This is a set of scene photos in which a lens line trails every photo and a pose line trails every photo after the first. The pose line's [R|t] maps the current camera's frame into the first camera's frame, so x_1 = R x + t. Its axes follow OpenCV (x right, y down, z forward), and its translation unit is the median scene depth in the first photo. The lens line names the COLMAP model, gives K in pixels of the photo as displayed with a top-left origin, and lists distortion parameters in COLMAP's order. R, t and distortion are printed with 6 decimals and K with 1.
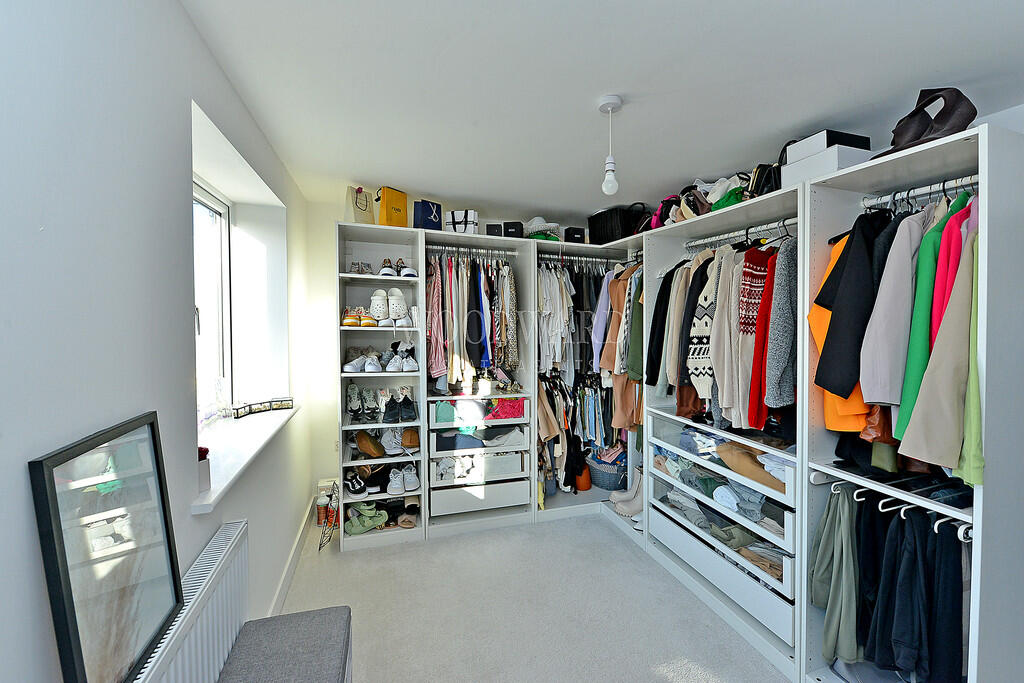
lens RADIAL K [[405.0, 0, 514.8], [0, 405.0, 325.3], [0, 0, 1]] dist [-0.004884, -0.001071]
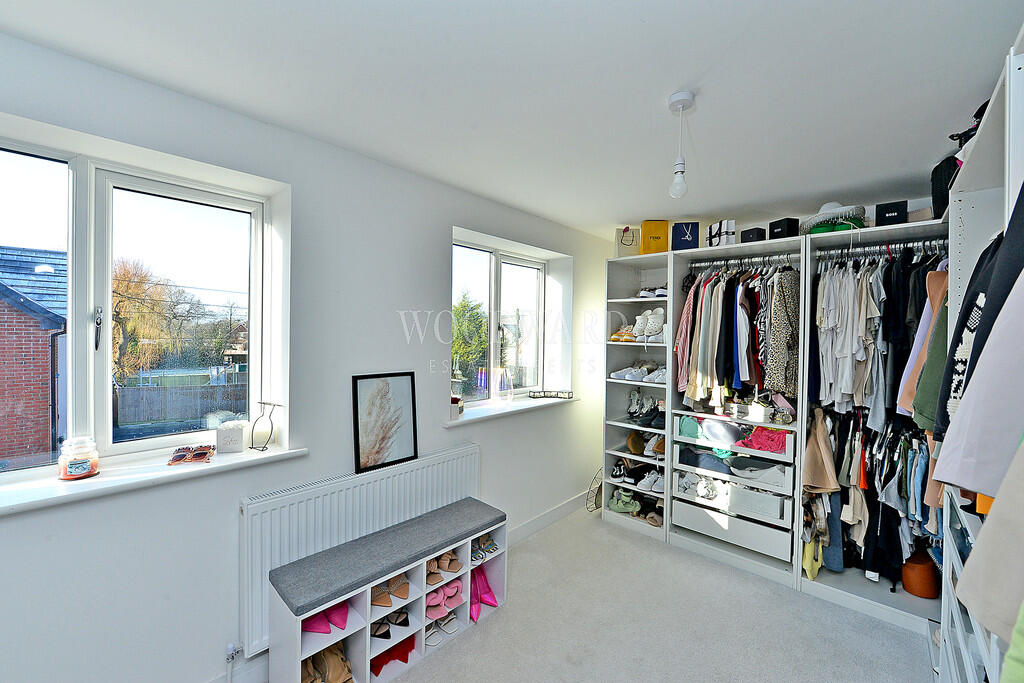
lens RADIAL K [[405.0, 0, 516.2], [0, 405.0, 342.1], [0, 0, 1]] dist [-0.004884, -0.001071]
pose [[0.485629, 0.007840, -0.874130, 0.496771], [-0.019229, 0.999814, -0.001715, 0.011258], [0.873954, 0.017641, 0.485689, 0.124915]]
